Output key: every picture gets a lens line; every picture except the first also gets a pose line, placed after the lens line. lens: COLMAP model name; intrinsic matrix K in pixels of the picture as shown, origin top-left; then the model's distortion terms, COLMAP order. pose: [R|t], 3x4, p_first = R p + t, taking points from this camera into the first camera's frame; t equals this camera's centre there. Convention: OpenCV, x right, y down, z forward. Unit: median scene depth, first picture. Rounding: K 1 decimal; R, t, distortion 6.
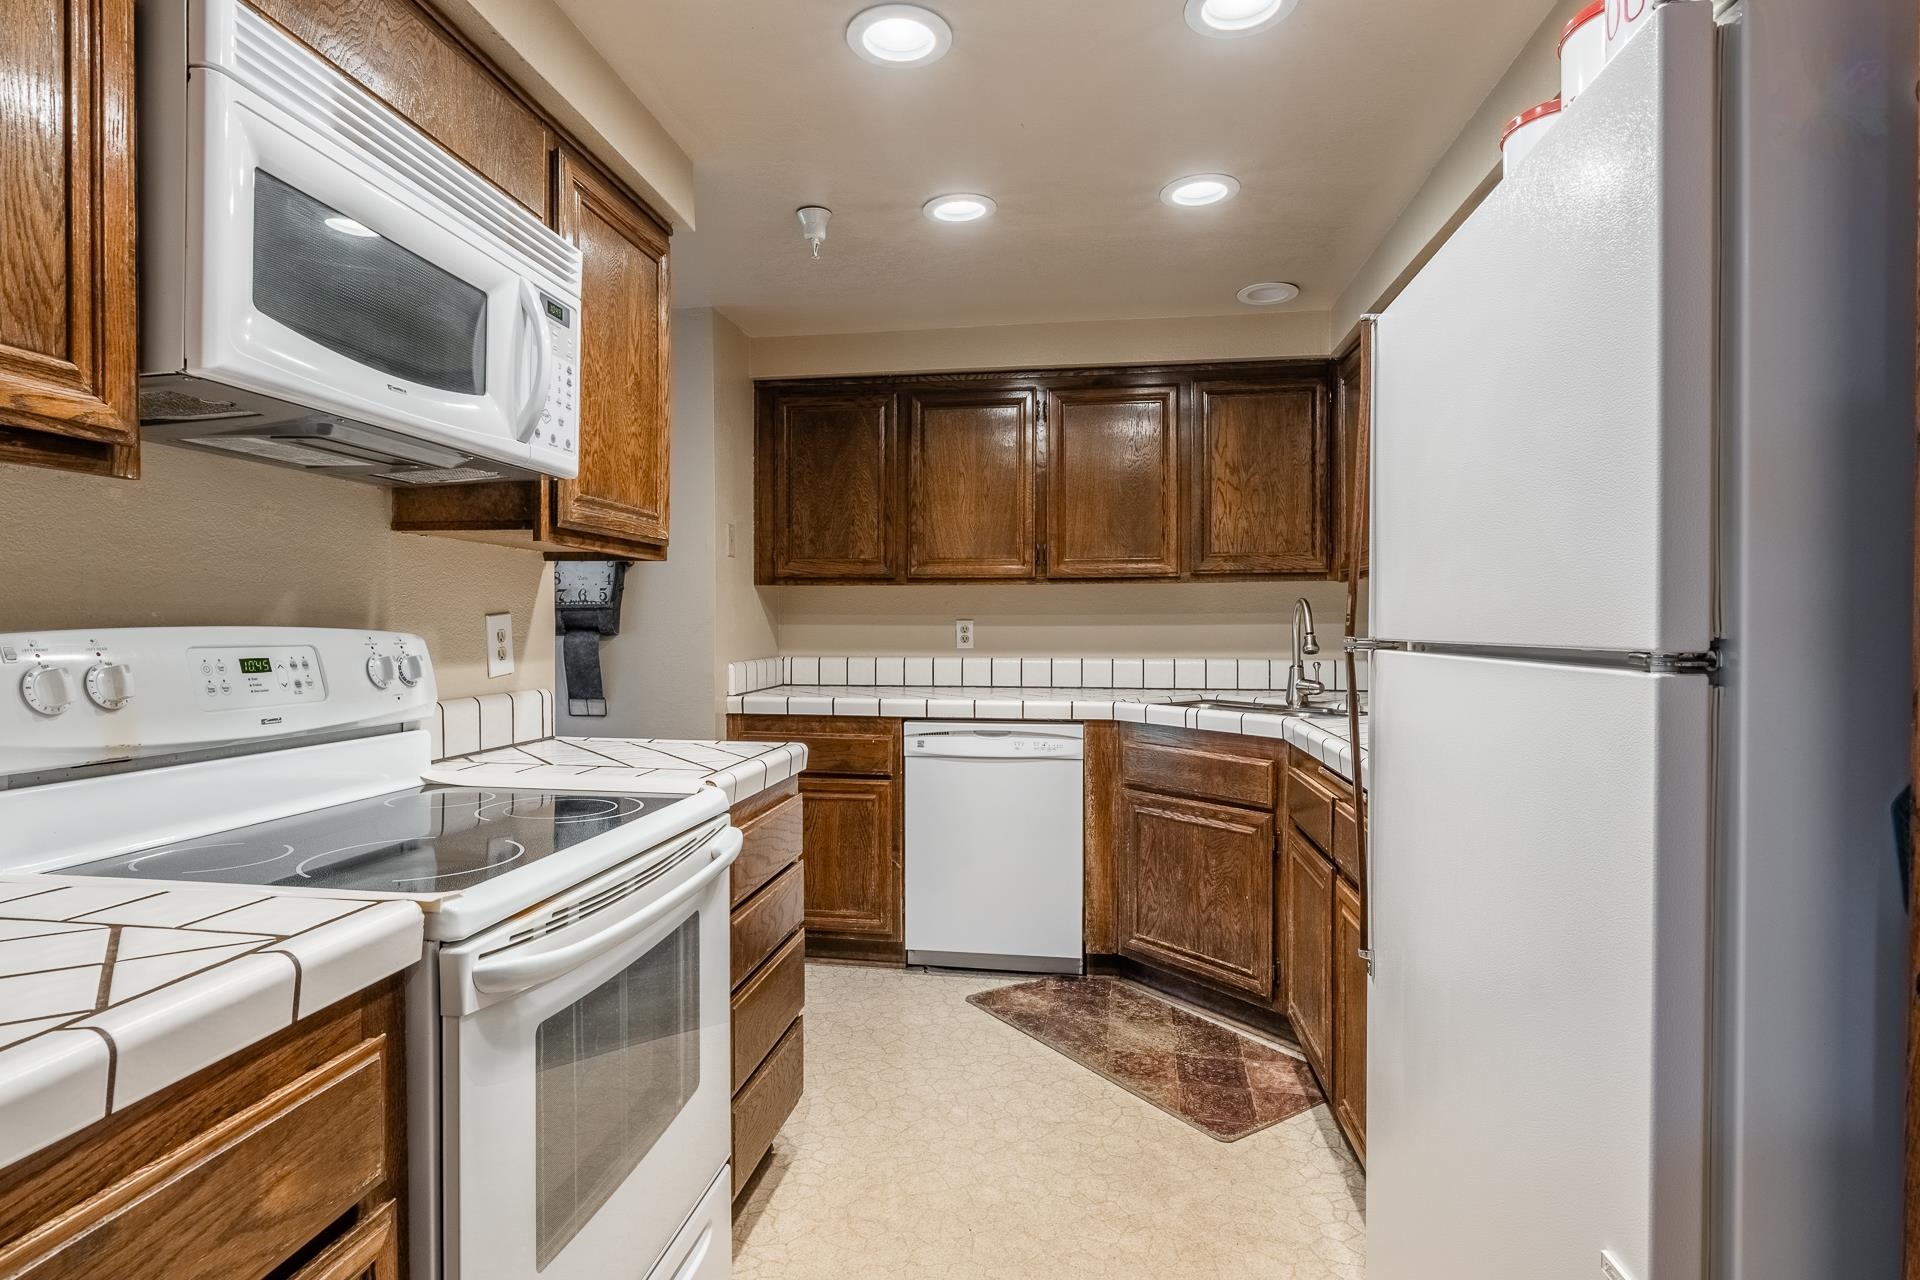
lens RADIAL K [[979.3, 0, 938.7], [0, 979.3, 640.2], [0, 0, 1]] dist [-0.001488, -0.000022]
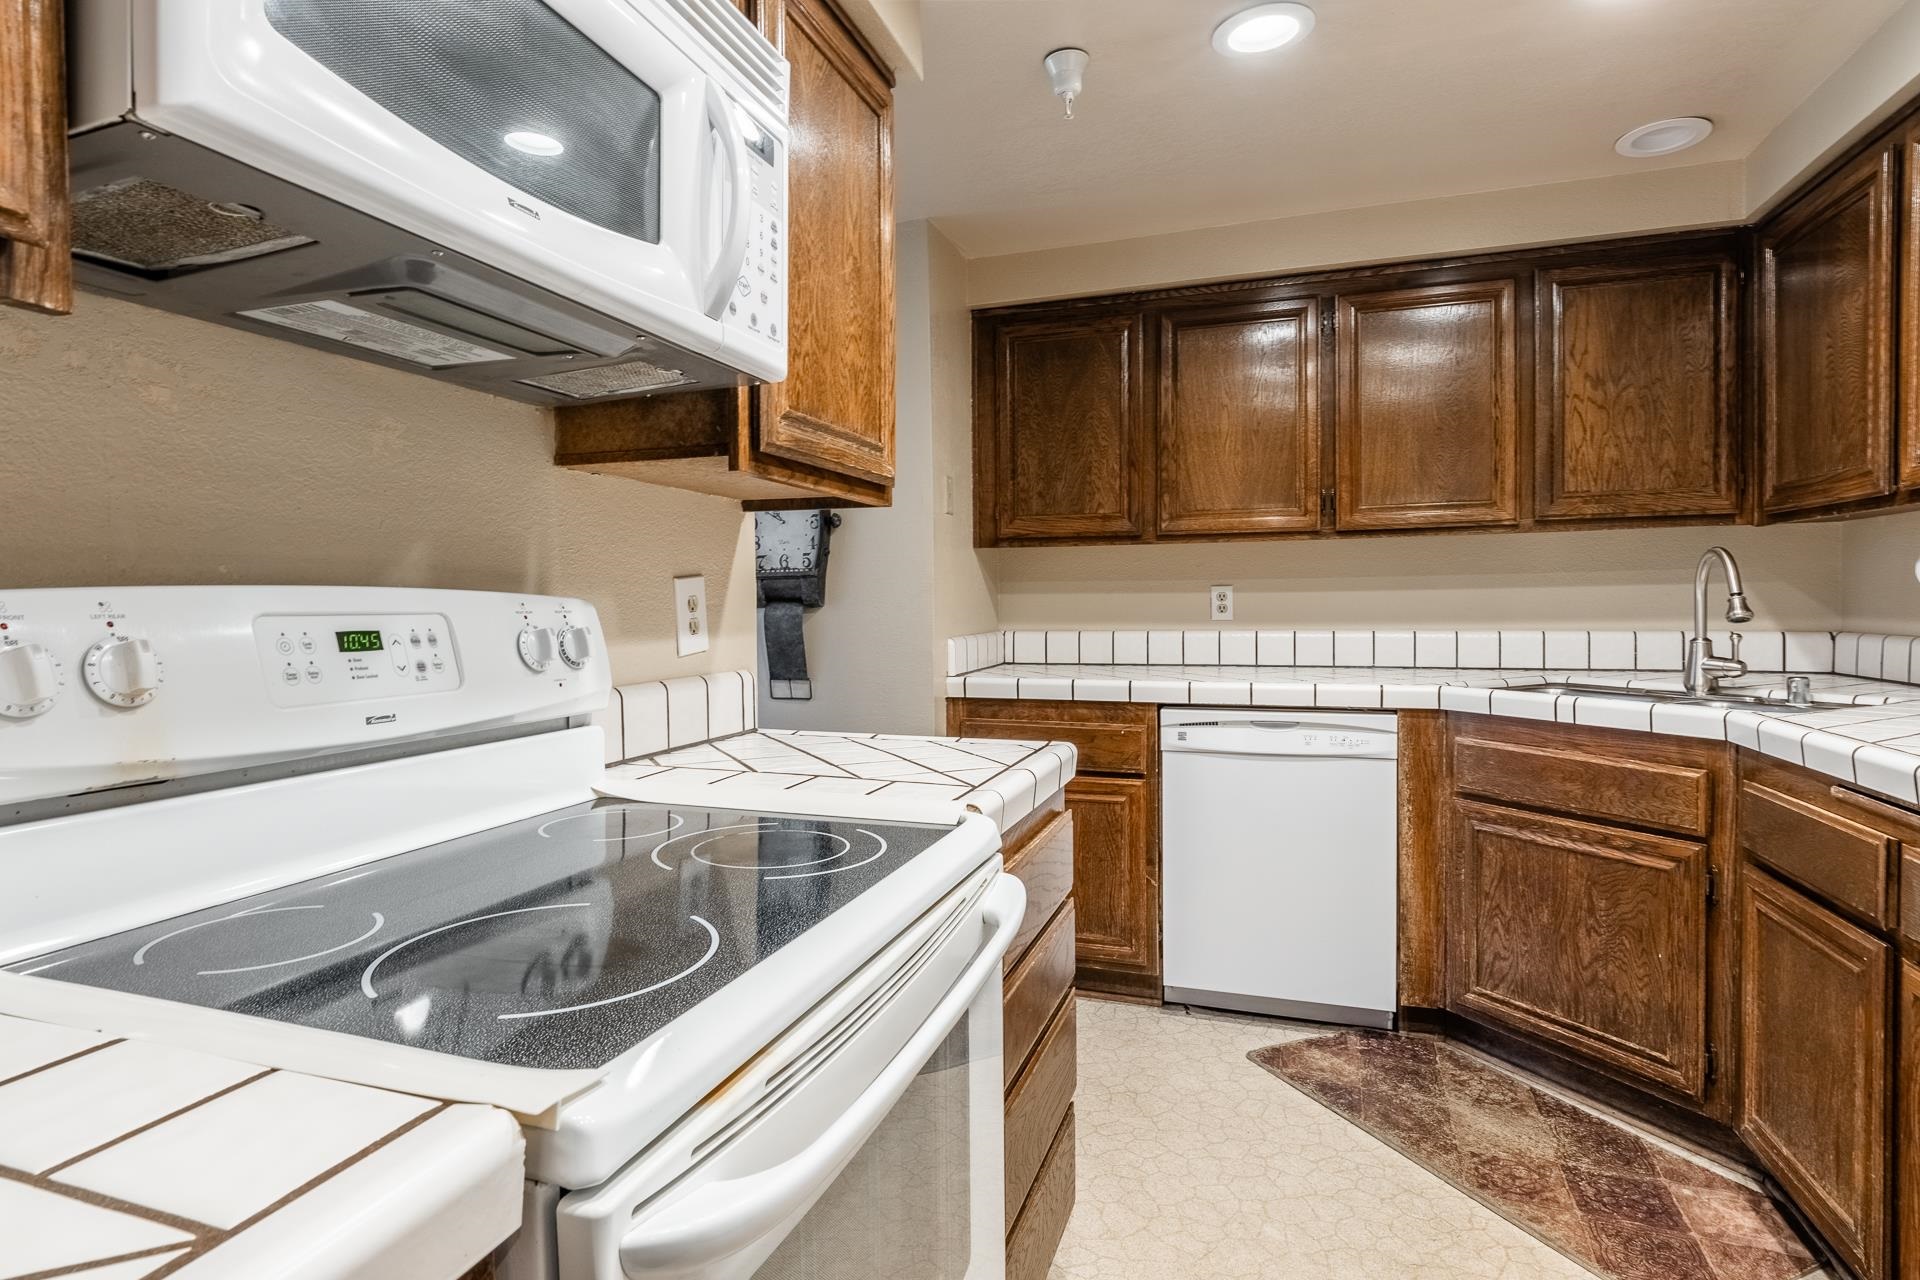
lens RADIAL K [[990.1, 0, 950.8], [0, 990.1, 629.3], [0, 0, 1]] dist [-0.000832, -0.000311]
pose [[0.984611, -0.005583, -0.174671, -0.076047], [0.007887, 0.999891, 0.012497, 0.005904], [0.174582, -0.013683, 0.984548, 0.185740]]
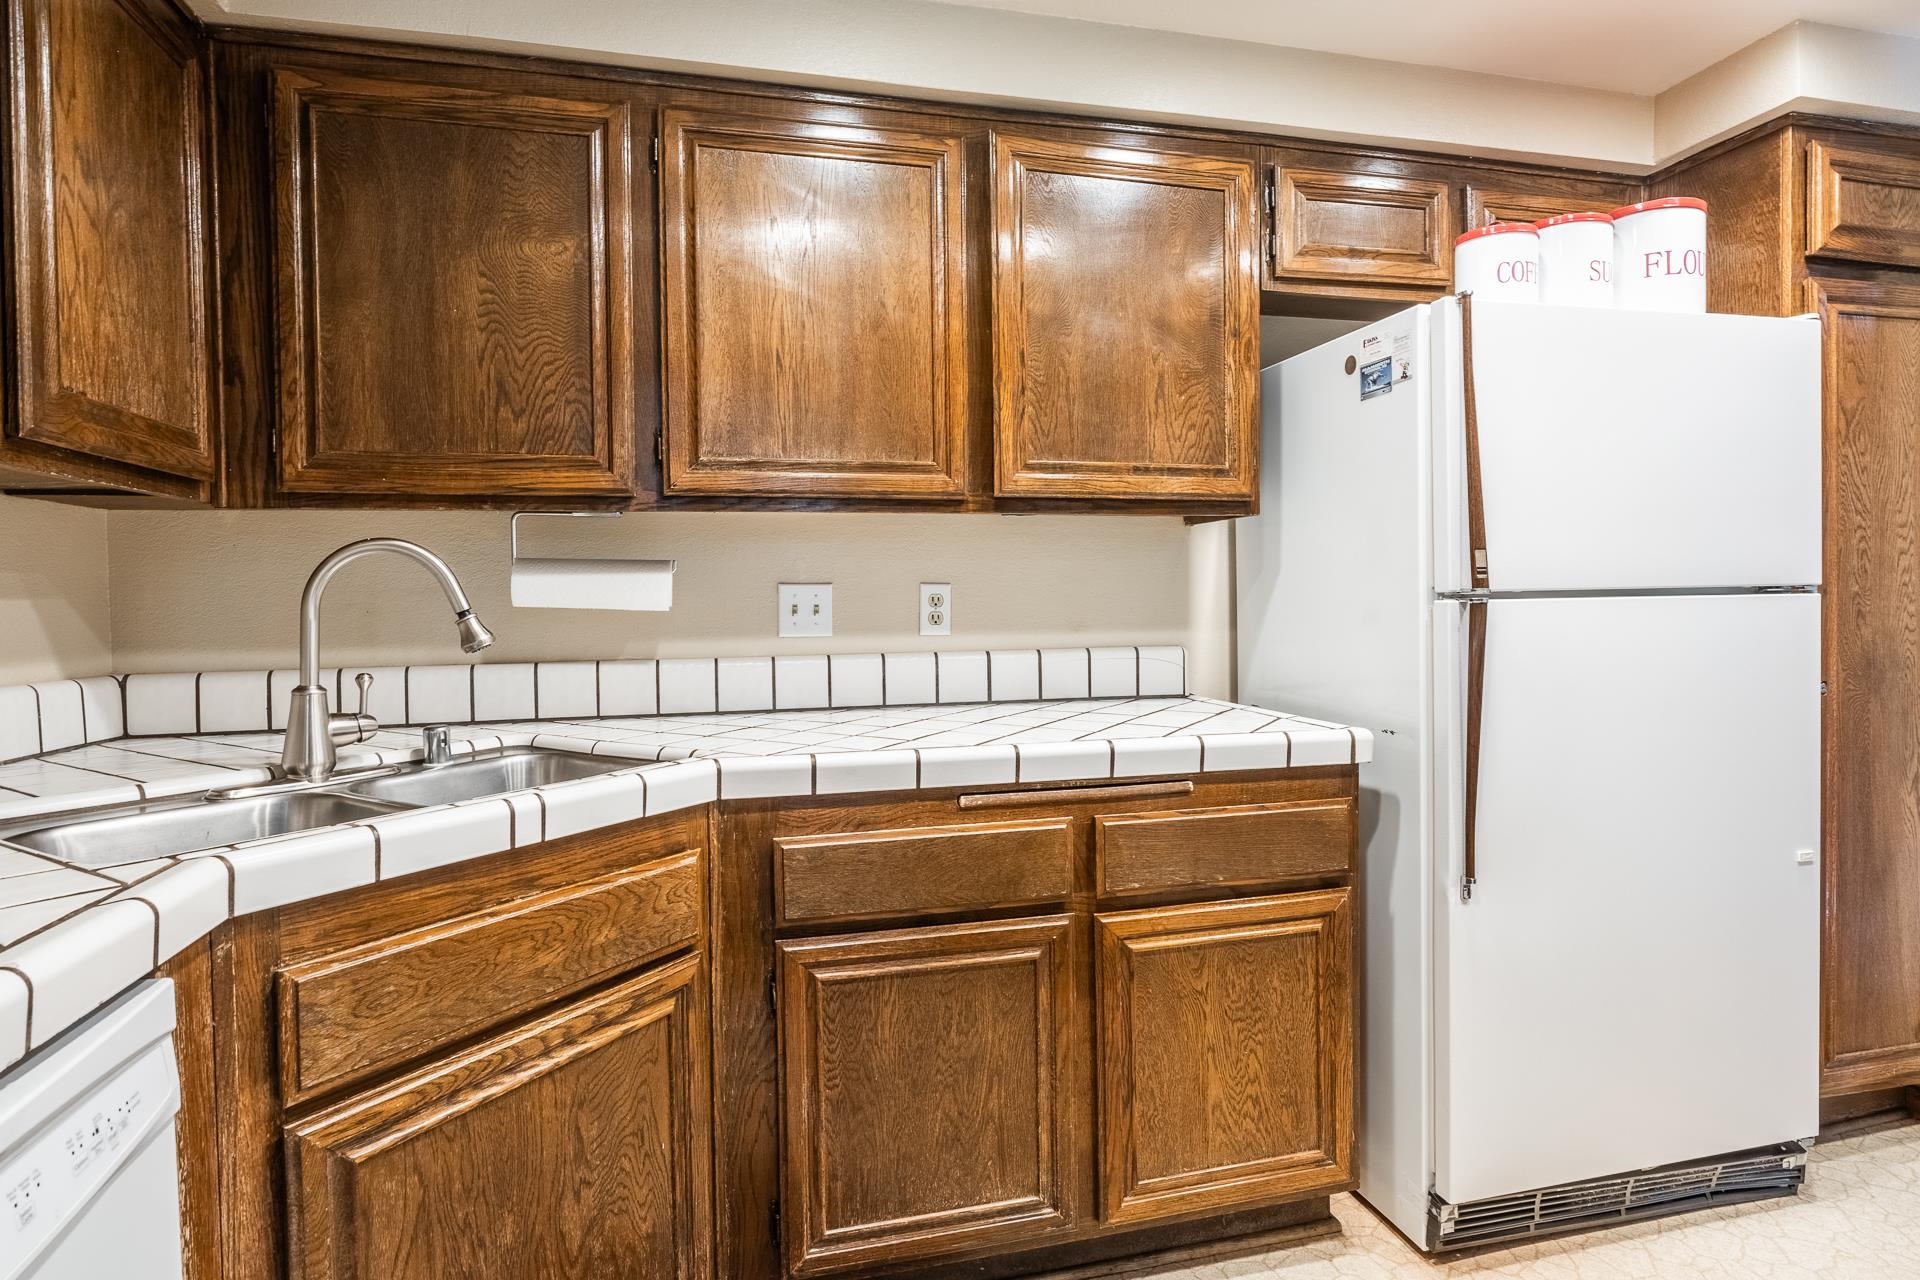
lens RADIAL K [[1021.8, 0, 960.1], [0, 1021.8, 597.4], [0, 0, 1]] dist [-0.000712, -0.000148]
pose [[-0.398670, 0.011584, 0.917021, -0.213304], [0.030064, 0.999548, 0.000443, -0.007069], [-0.916601, 0.027746, -0.398838, 1.067119]]
